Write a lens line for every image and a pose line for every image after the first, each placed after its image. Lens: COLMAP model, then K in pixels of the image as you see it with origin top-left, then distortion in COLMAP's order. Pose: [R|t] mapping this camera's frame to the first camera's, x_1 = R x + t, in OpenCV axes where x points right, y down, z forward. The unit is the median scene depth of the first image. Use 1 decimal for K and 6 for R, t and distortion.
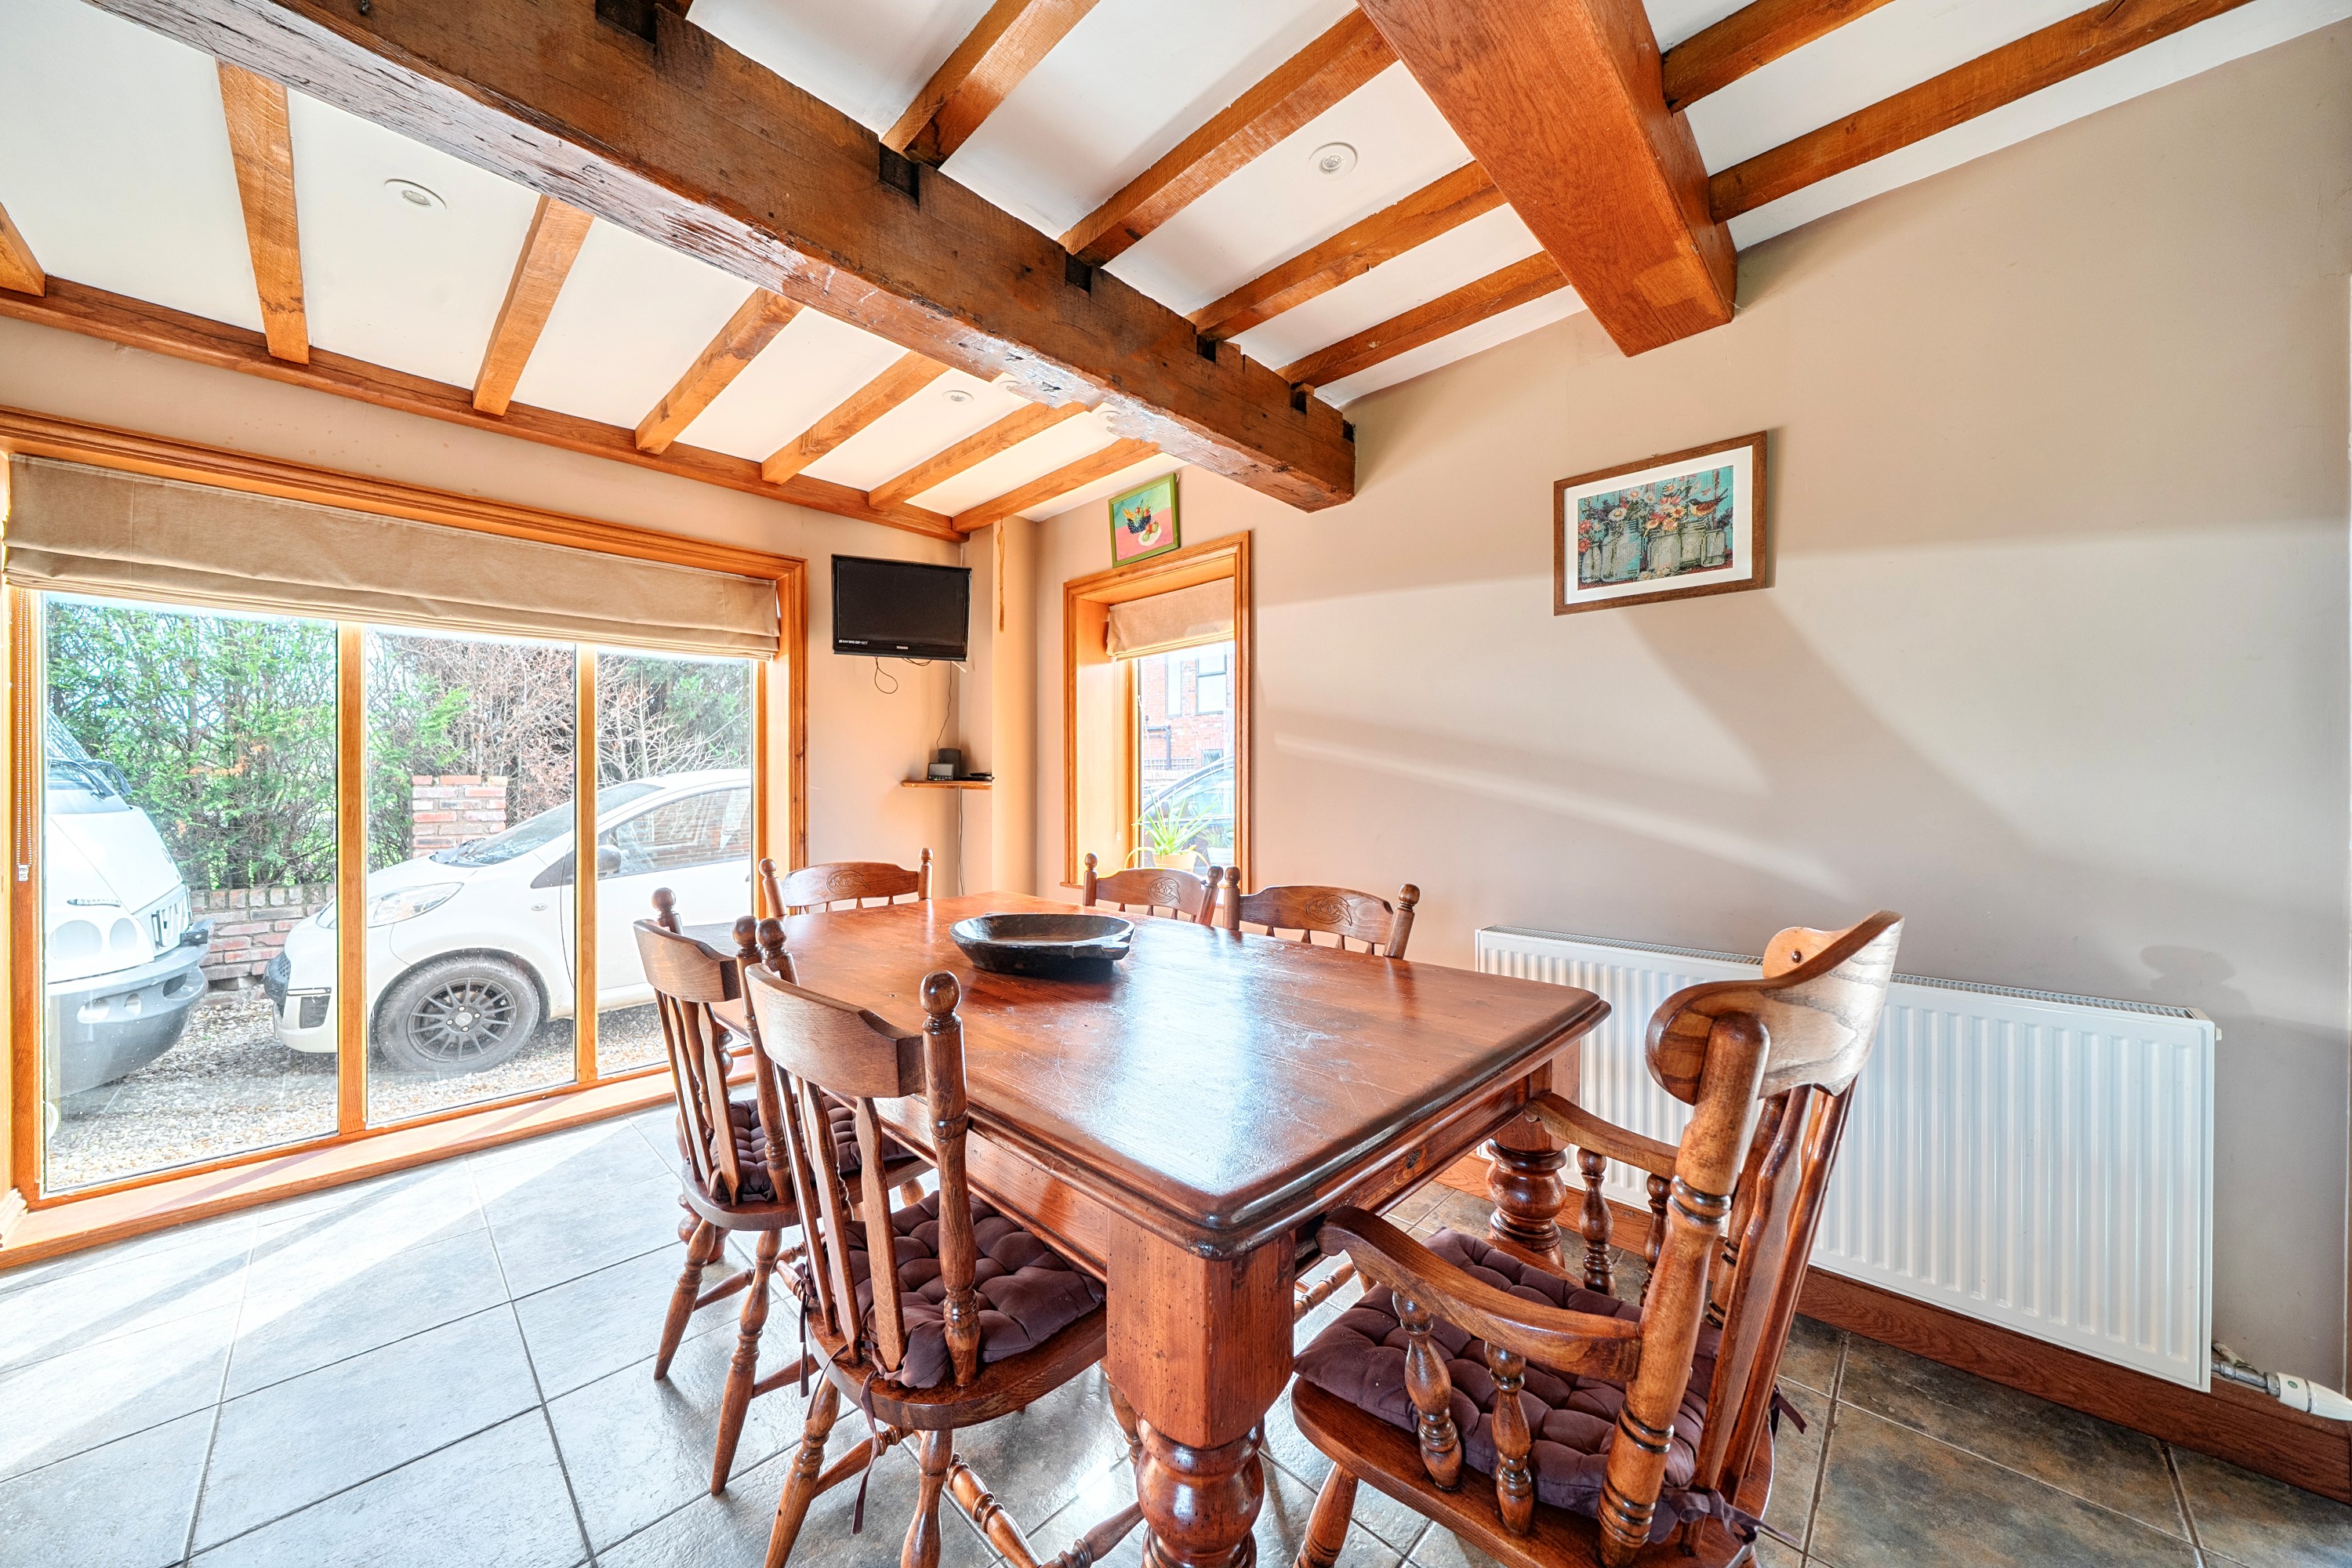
lens RADIAL K [[798.8, 0, 1176.0], [0, 798.8, 784.0], [0, 0, 1]] dist [-0.015007, -0.000006]
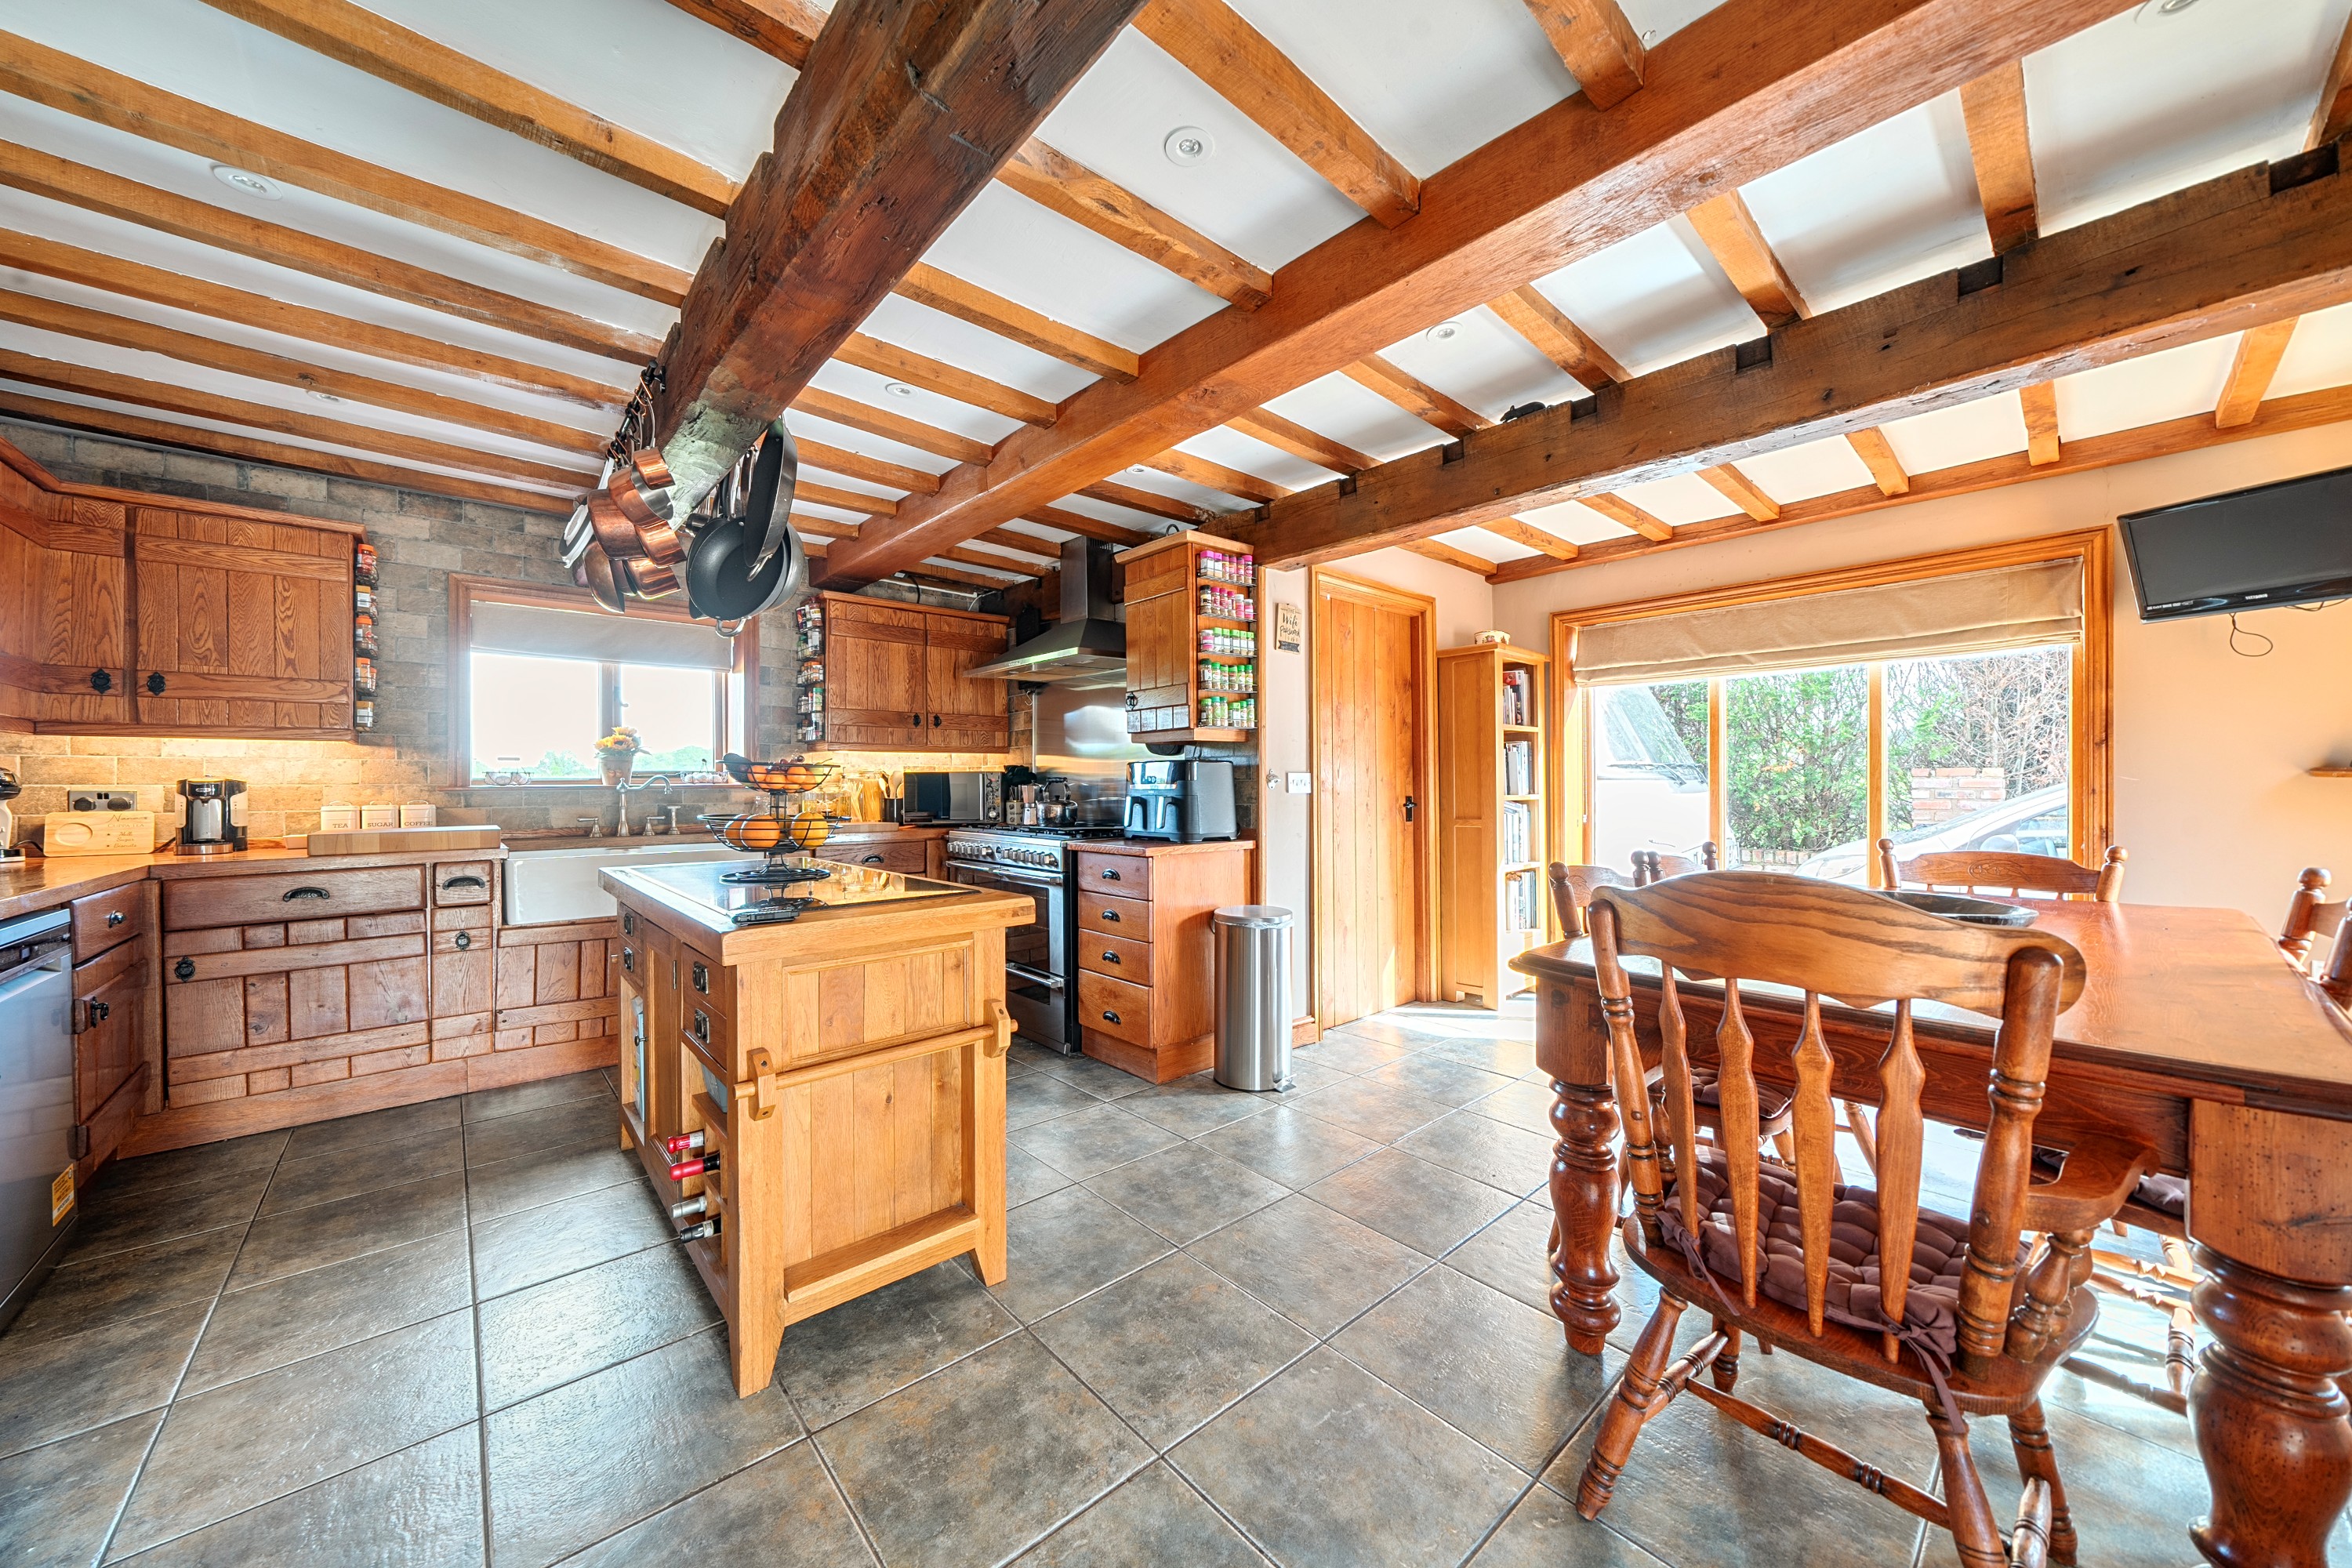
lens RADIAL K [[814.4, 0, 1179.5], [0, 814.4, 775.6], [0, 0, 1]] dist [-0.015748, -0.000003]
pose [[-0.074805, -0.005176, -0.997185, 0.516865], [0.005044, 0.999972, -0.005569, 0.001613], [0.997185, -0.005447, -0.074777, 0.016758]]
